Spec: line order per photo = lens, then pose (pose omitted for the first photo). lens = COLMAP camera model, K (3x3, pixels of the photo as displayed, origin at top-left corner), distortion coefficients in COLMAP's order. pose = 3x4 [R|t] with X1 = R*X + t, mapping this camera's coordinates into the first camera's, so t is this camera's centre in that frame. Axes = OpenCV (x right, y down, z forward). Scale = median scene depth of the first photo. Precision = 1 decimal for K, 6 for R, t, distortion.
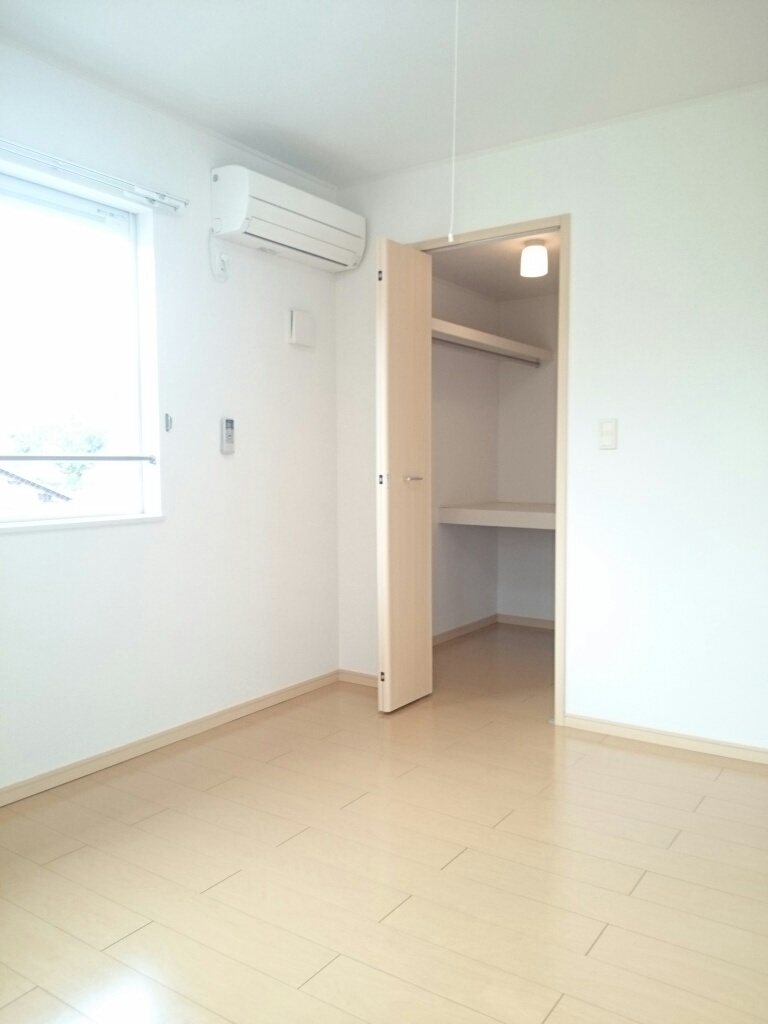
lens RADIAL K [[803.3, 0, 382.9], [0, 803.3, 510.4], [0, 0, 1]] dist [0.021293, 0.005985]
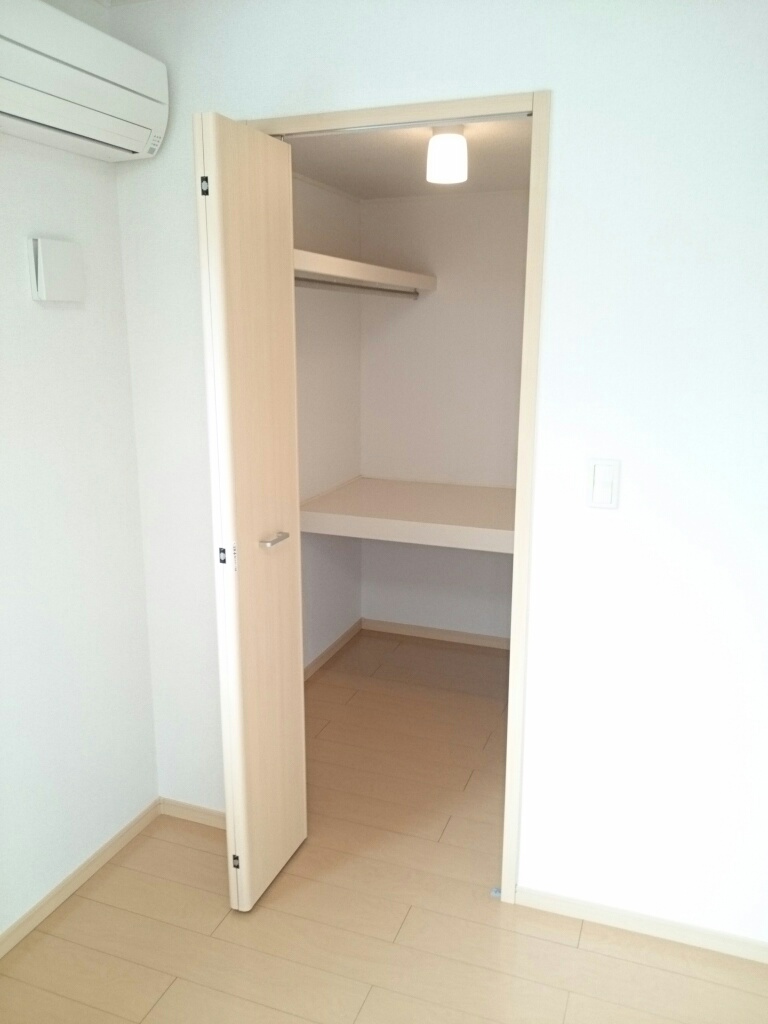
lens RADIAL K [[803.3, 0, 385.3], [0, 803.3, 512.2], [0, 0, 1]] dist [0.021293, 0.005985]
pose [[0.970518, -0.048103, 0.236180, -0.022583], [0.008775, 0.986284, 0.164821, -0.155049], [-0.240869, -0.157890, 0.957629, 0.398471]]
